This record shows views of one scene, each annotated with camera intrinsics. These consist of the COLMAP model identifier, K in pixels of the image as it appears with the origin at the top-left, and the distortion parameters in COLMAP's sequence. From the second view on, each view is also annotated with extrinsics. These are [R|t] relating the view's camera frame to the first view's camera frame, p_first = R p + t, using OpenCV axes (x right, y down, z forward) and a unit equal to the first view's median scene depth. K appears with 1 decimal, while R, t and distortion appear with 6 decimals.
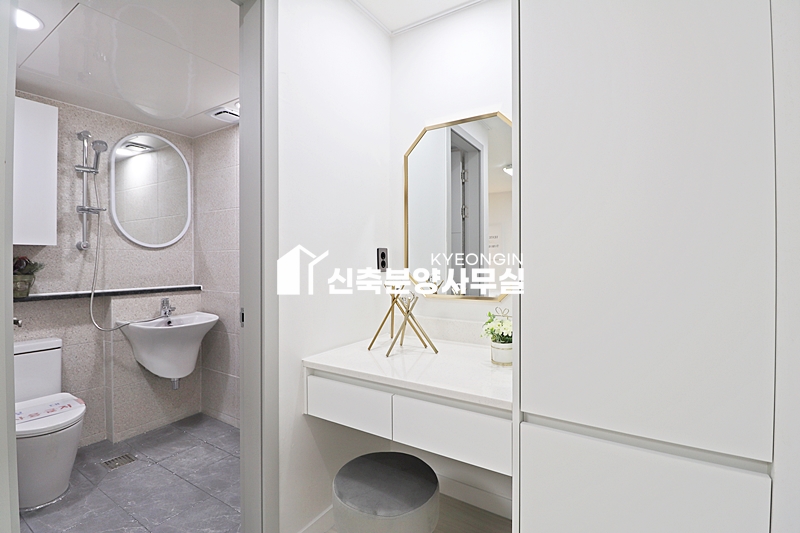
lens RADIAL K [[369.3, 0, 395.9], [0, 369.3, 259.3], [0, 0, 1]] dist [0.002352, -0.014338]
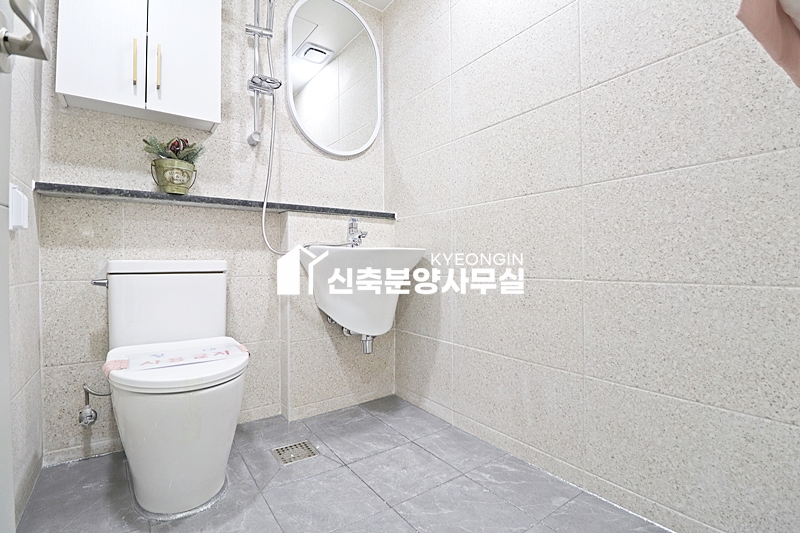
lens RADIAL K [[369.3, 0, 395.9], [0, 369.3, 259.3], [0, 0, 1]] dist [0.002352, -0.014338]
pose [[0.925355, -0.007651, -0.379025, -0.313724], [0.003787, 0.999933, -0.010941, 0.201406], [0.379083, 0.008689, 0.925322, 0.423641]]
